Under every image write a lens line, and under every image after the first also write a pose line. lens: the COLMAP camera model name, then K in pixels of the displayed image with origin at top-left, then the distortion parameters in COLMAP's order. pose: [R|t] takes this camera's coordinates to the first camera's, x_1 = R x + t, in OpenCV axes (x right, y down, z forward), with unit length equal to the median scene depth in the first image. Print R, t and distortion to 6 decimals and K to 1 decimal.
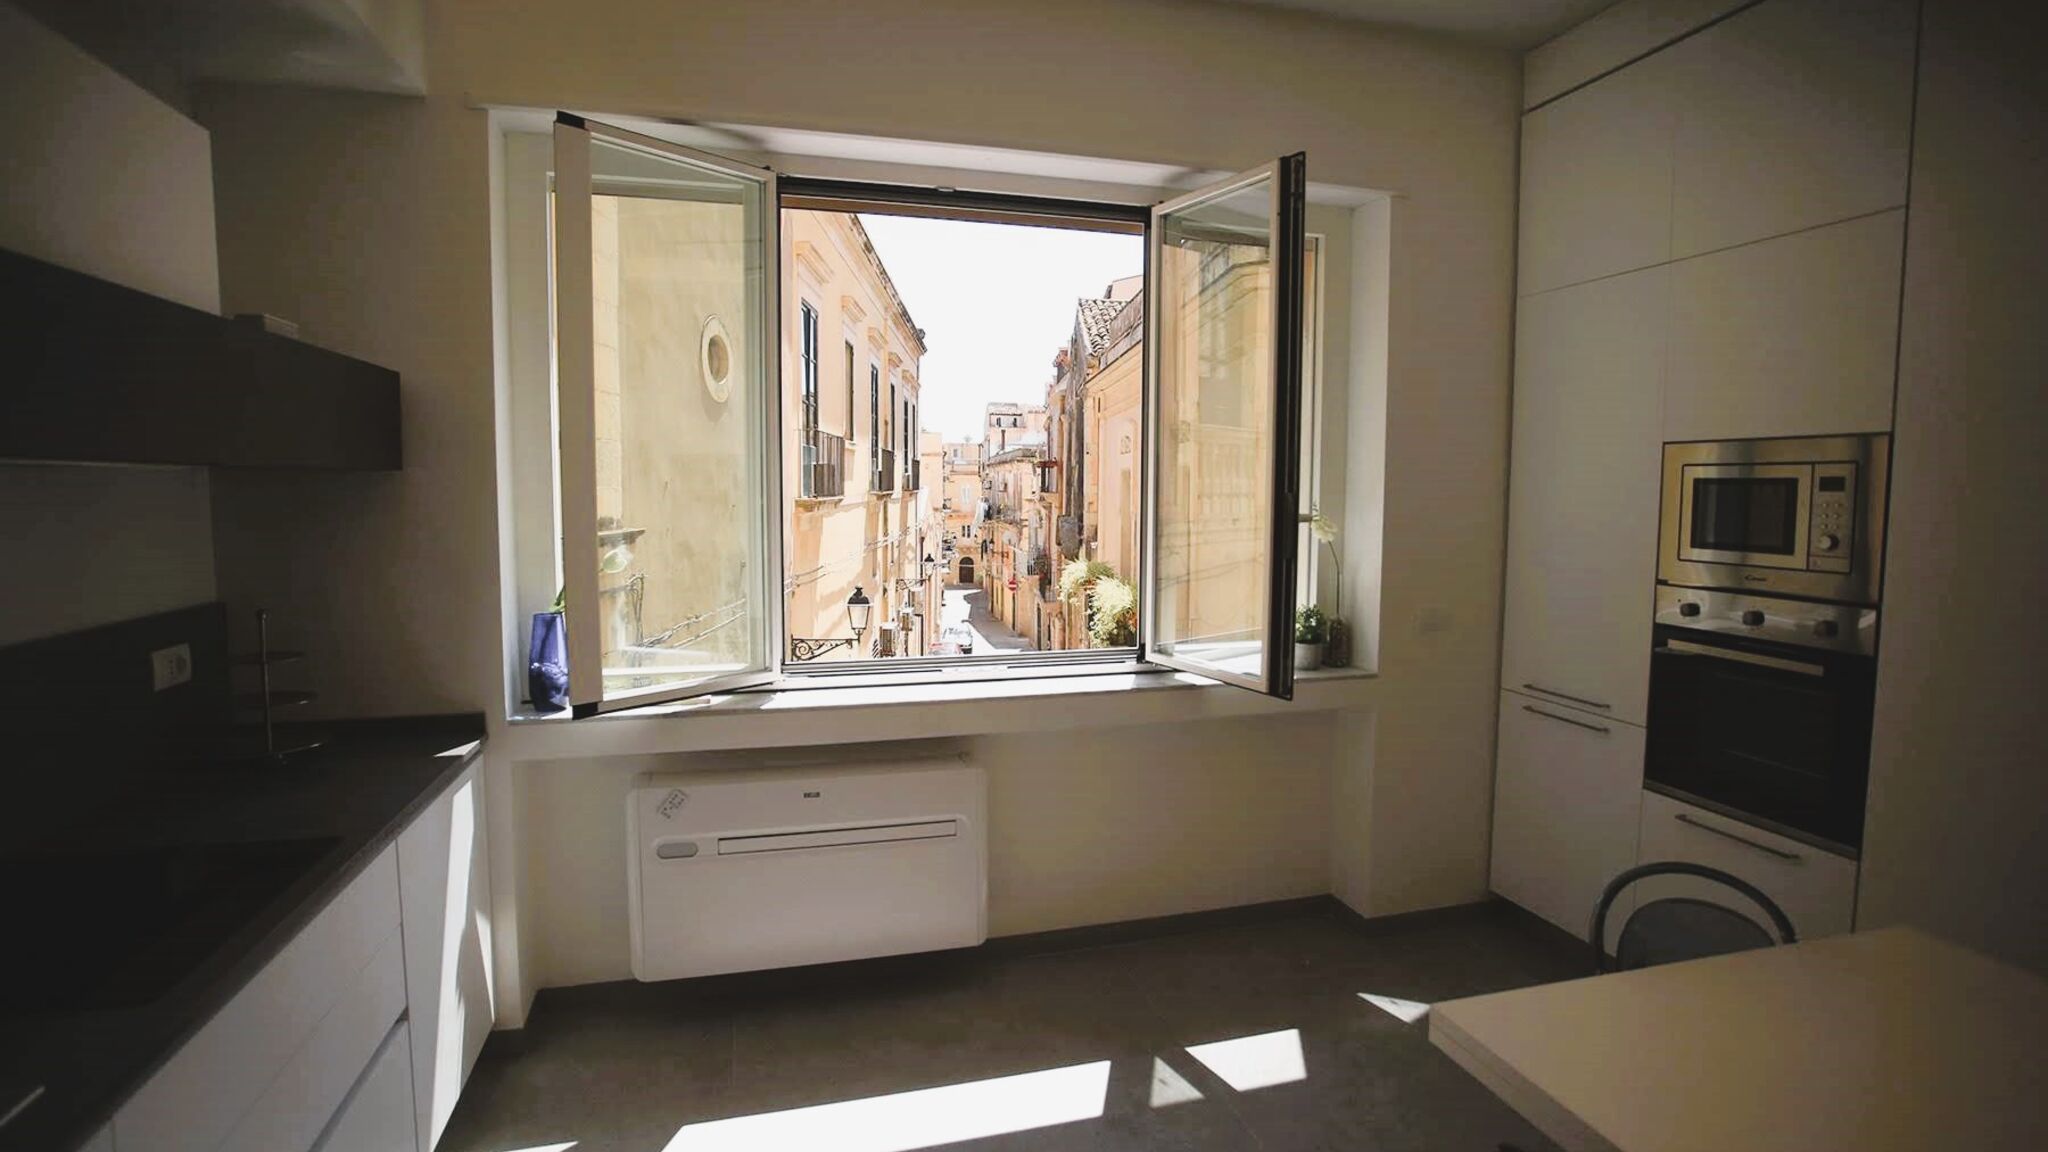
lens RADIAL K [[1017.8, 0, 1018.5], [0, 1017.8, 565.2], [0, 0, 1]] dist [-0.046195, 0.000390]
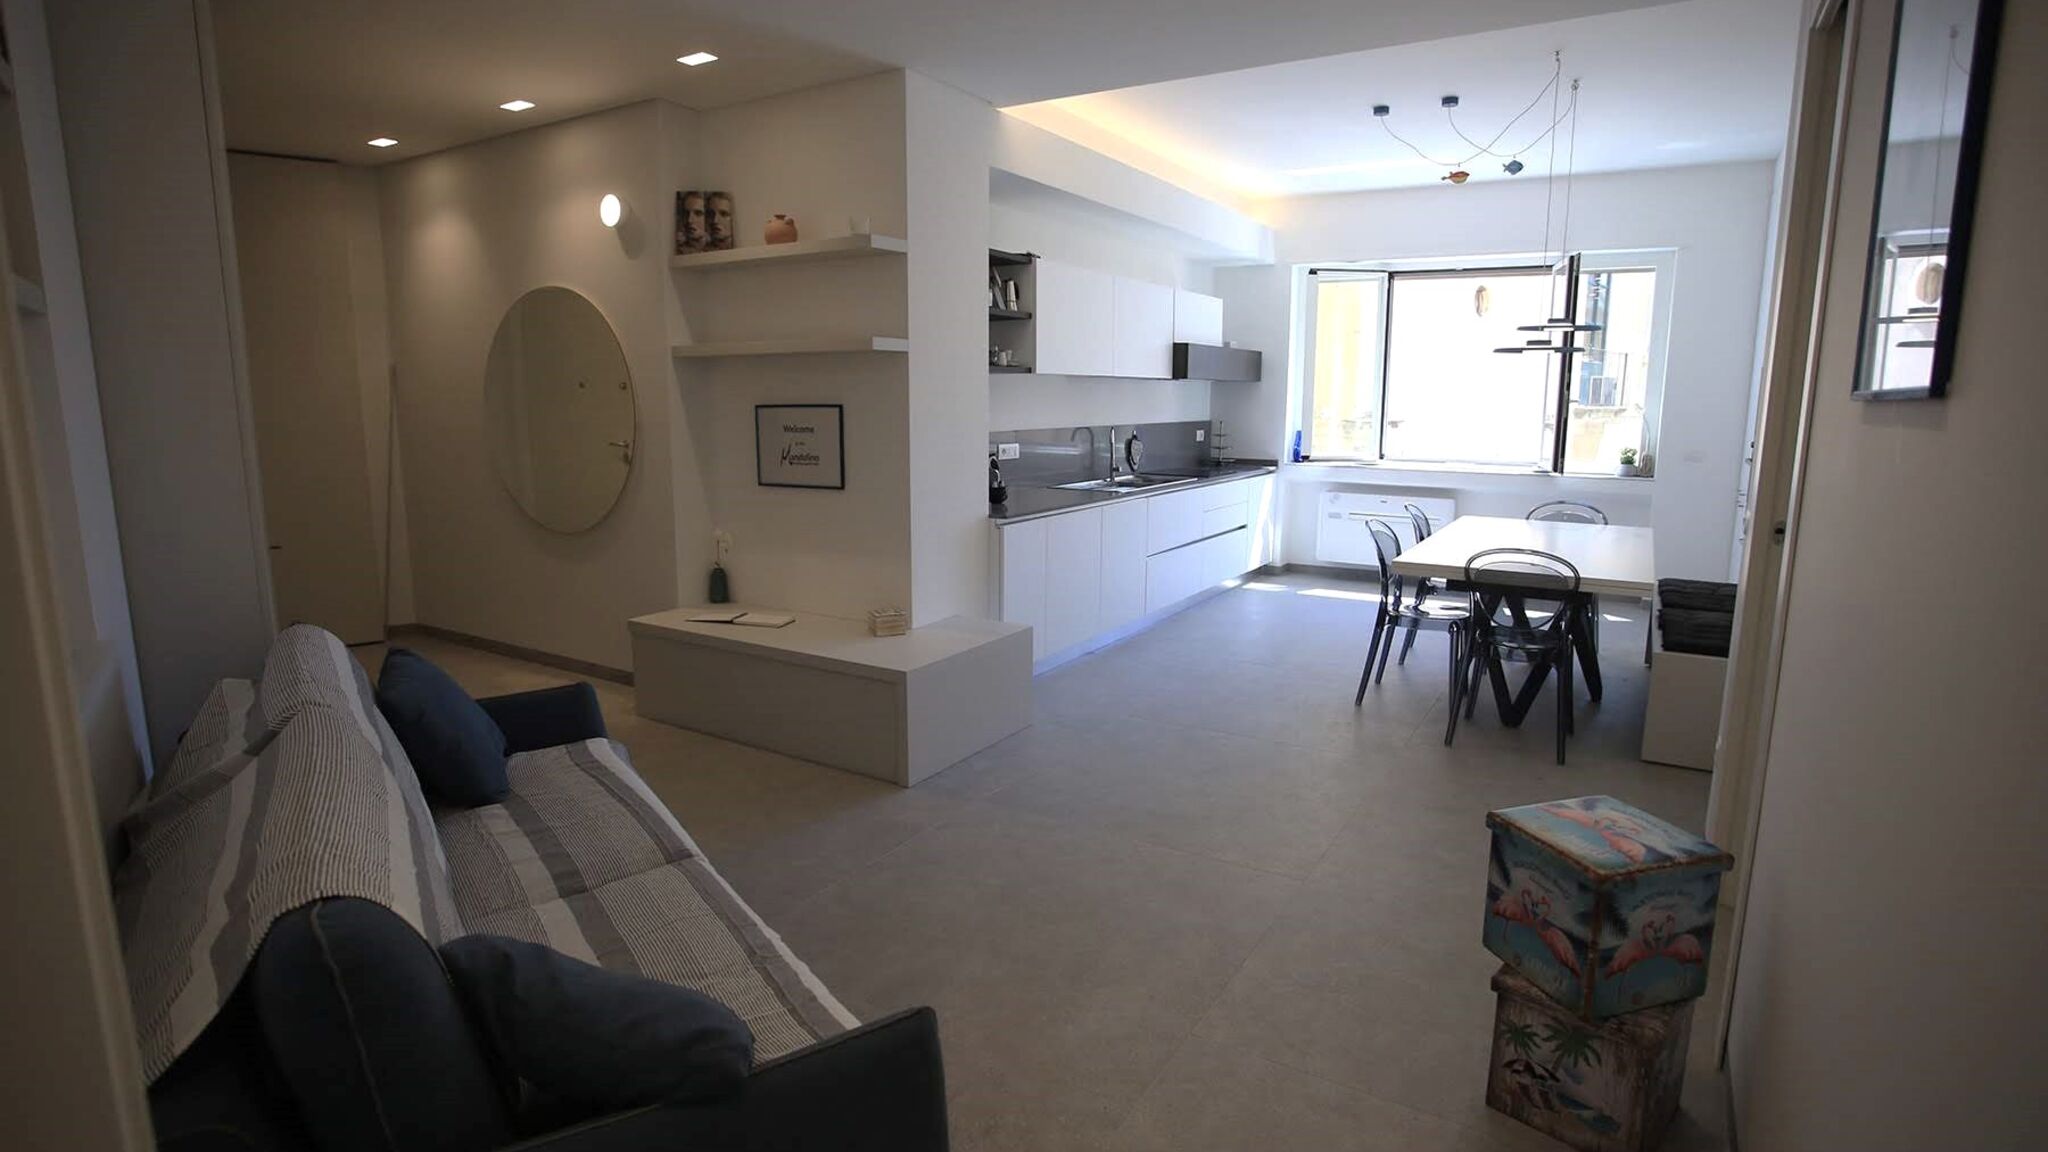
lens RADIAL K [[1017.8, 0, 1018.5], [0, 1017.8, 565.2], [0, 0, 1]] dist [-0.046195, 0.000390]
pose [[0.694657, 0.118388, -0.709532, 1.134575], [-0.057007, 0.992322, 0.109760, 0.162378], [0.717078, -0.035798, 0.696073, -1.713851]]
